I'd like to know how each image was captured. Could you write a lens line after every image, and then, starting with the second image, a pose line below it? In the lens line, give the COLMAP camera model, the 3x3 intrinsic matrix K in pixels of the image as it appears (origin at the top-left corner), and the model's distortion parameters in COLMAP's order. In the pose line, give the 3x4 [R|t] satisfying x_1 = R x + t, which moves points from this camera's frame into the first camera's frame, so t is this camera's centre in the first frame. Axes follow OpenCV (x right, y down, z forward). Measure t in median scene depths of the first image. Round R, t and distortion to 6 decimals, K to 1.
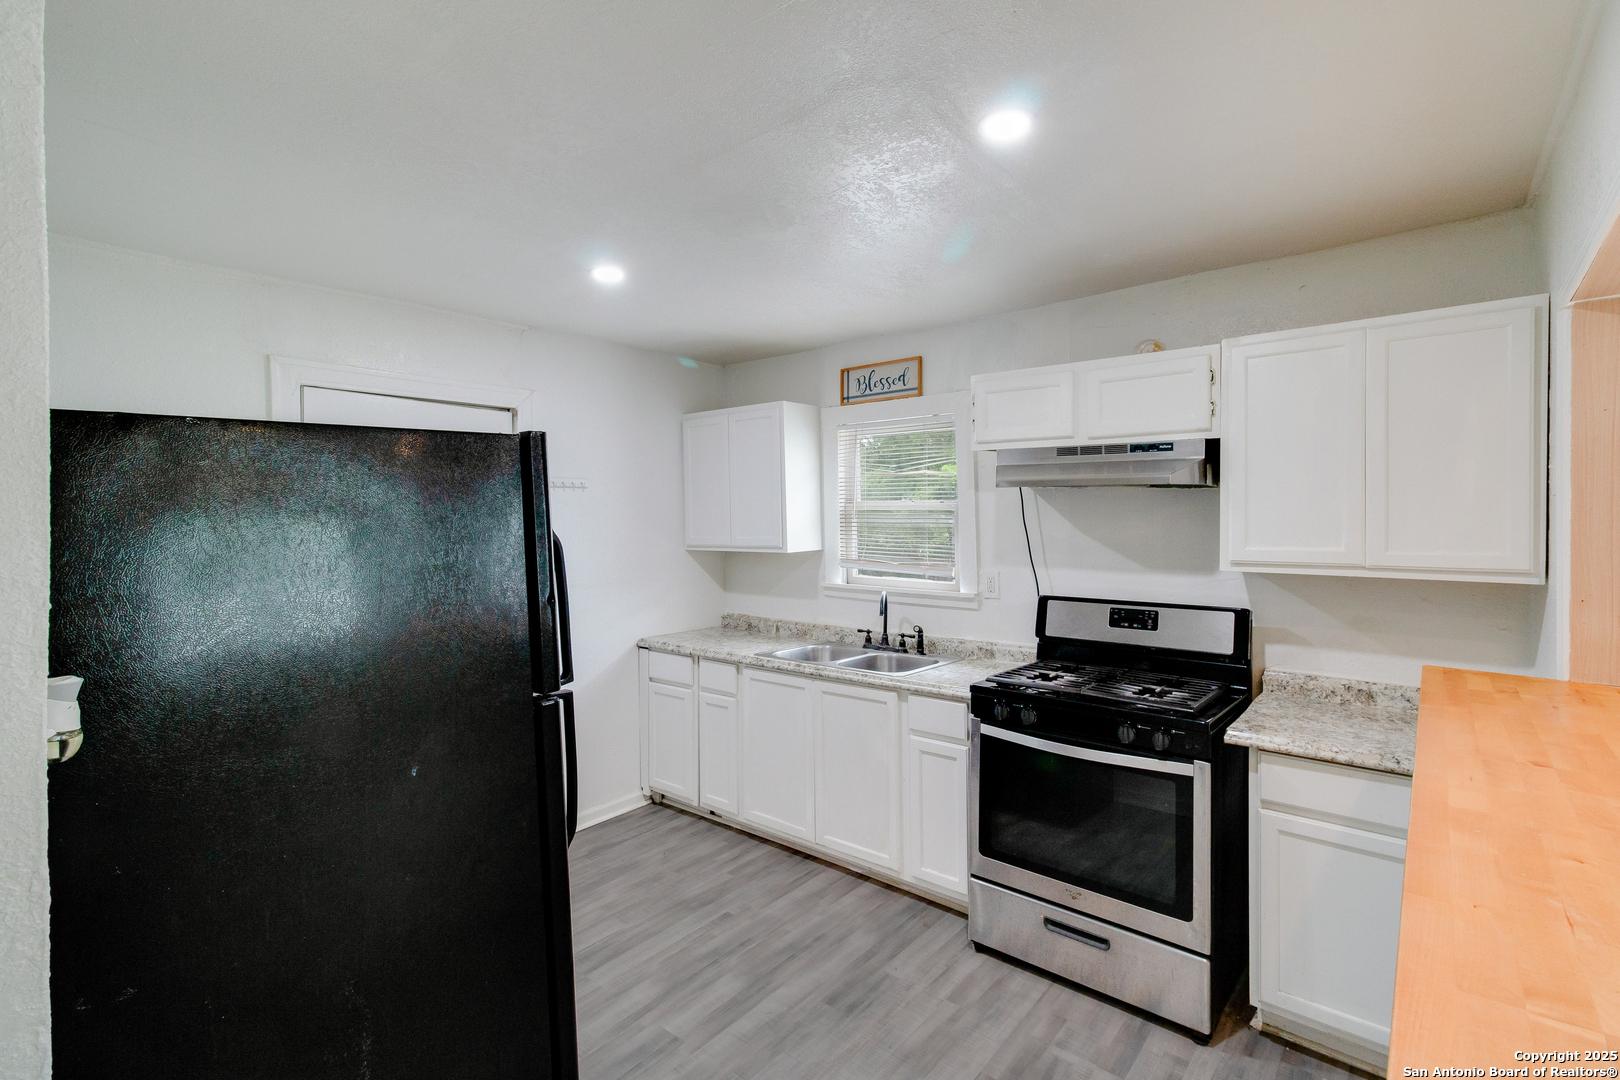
lens RADIAL K [[718.1, 0, 813.3], [0, 718.1, 535.2], [0, 0, 1]] dist [0.000834, -0.000049]
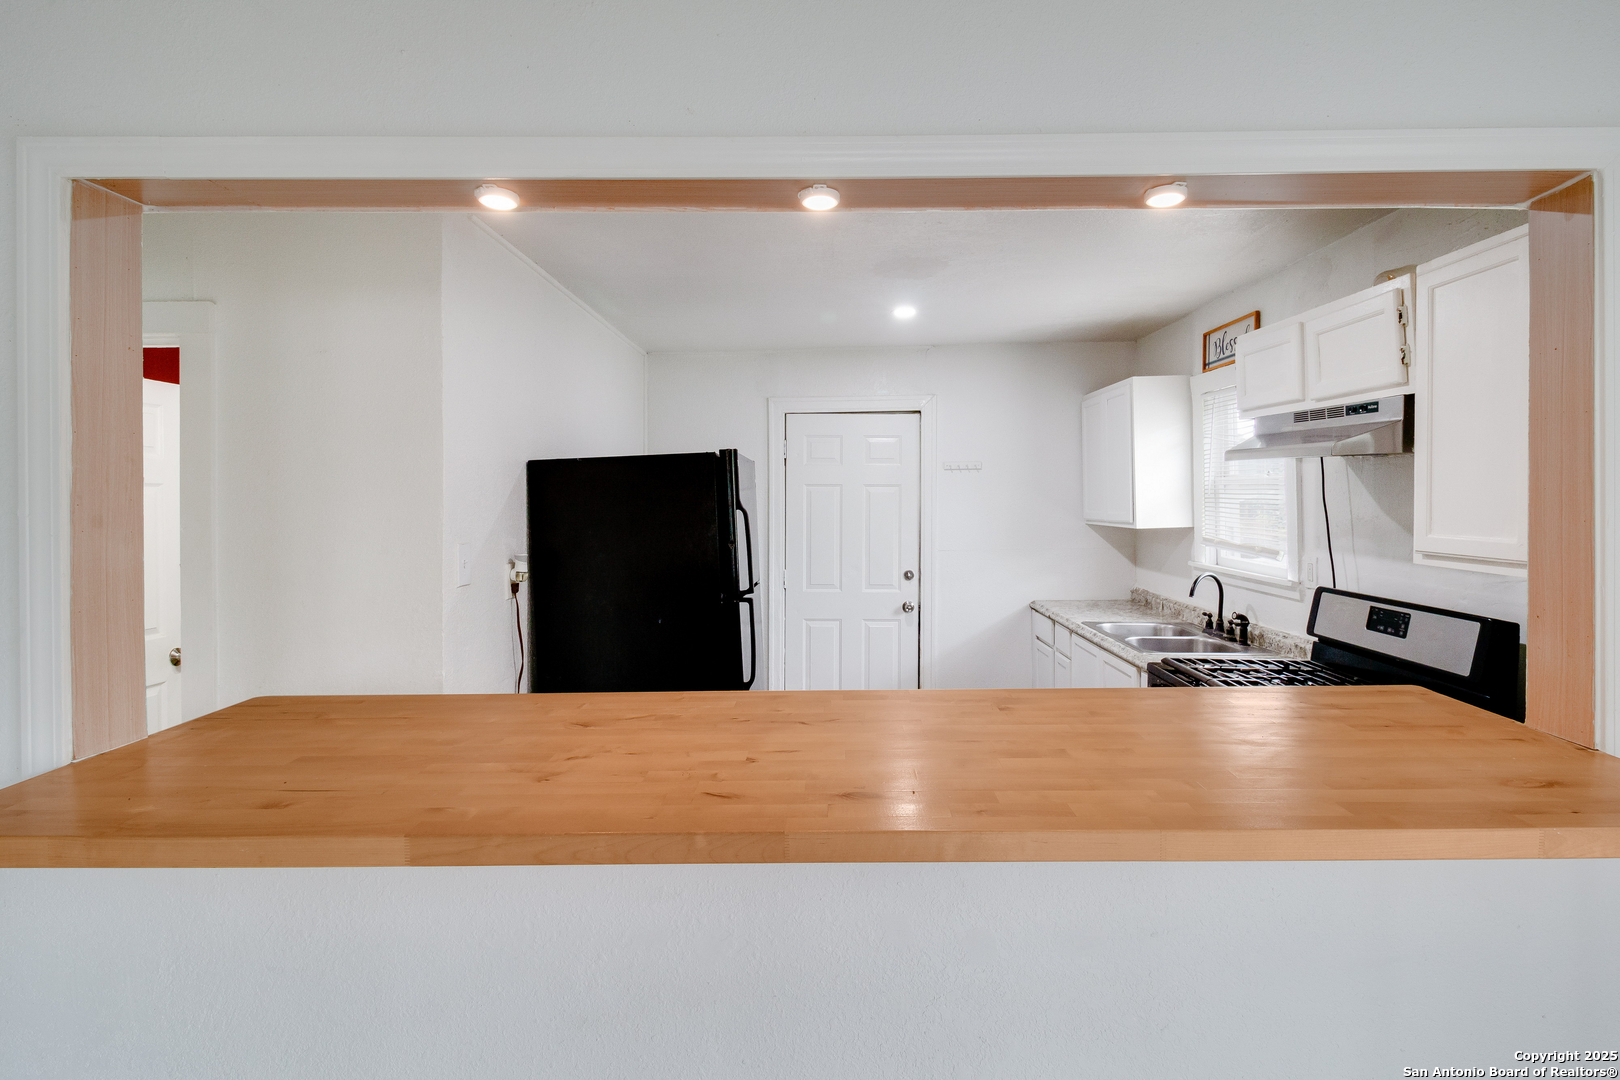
lens RADIAL K [[773.7, 0, 836.4], [0, 773.7, 528.5], [0, 0, 1]] dist [0.003245, -0.000370]
pose [[0.638264, 0.031359, -0.769179, 0.558596], [-0.010223, 0.999427, 0.032263, -0.006309], [0.769750, -0.012729, 0.638219, -0.012735]]
